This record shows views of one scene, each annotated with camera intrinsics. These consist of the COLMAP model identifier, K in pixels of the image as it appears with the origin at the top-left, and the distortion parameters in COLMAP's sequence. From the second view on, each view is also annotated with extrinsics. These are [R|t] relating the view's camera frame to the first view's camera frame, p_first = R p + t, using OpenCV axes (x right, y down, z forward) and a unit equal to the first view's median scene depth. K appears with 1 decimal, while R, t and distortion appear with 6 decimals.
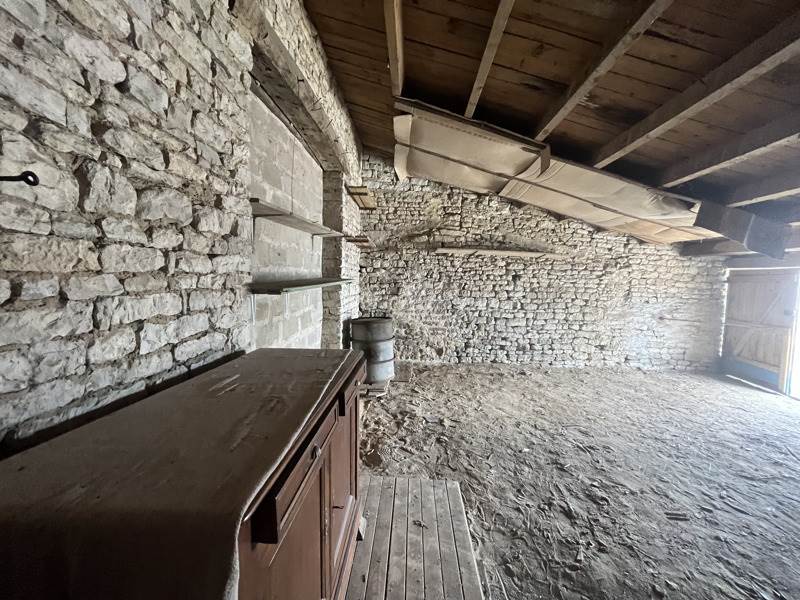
lens RADIAL K [[321.1, 0, 403.0], [0, 321.1, 300.1], [0, 0, 1]] dist [-0.000192, -0.000415]
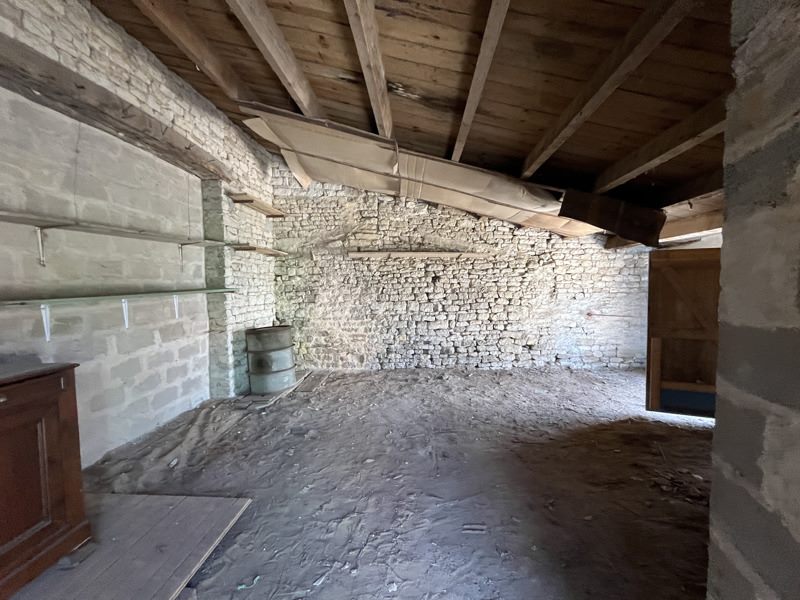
lens RADIAL K [[321.1, 0, 401.8], [0, 321.1, 300.2], [0, 0, 1]] dist [-0.000192, -0.000415]
pose [[0.998845, -0.044612, -0.017861, 0.268154], [0.044224, 0.998788, -0.021604, 0.010640], [0.018803, 0.020789, 0.999607, 0.025905]]
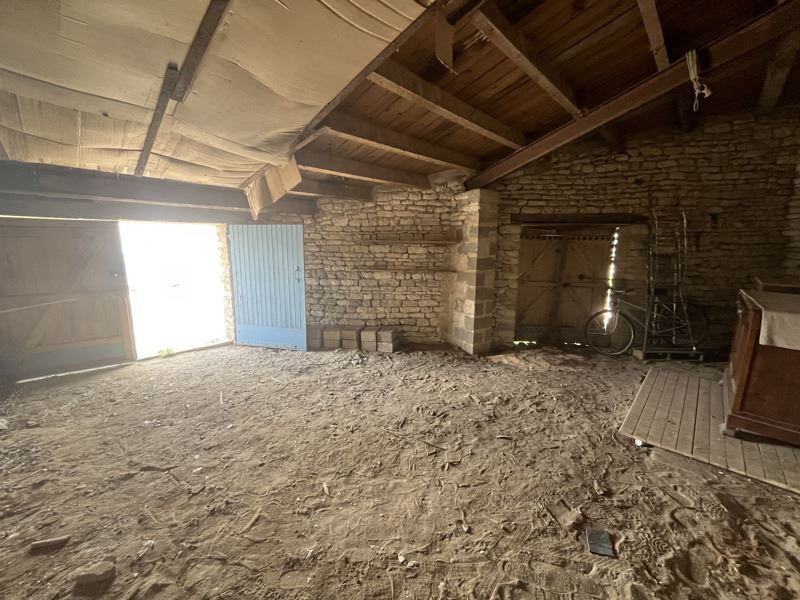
lens RADIAL K [[321.1, 0, 403.2], [0, 321.1, 299.7], [0, 0, 1]] dist [-0.000192, -0.000415]
pose [[-0.746734, -0.146870, 0.648704, 0.029704], [0.016943, 0.970798, 0.239298, -0.070116], [-0.664906, 0.189683, -0.722440, 0.920713]]
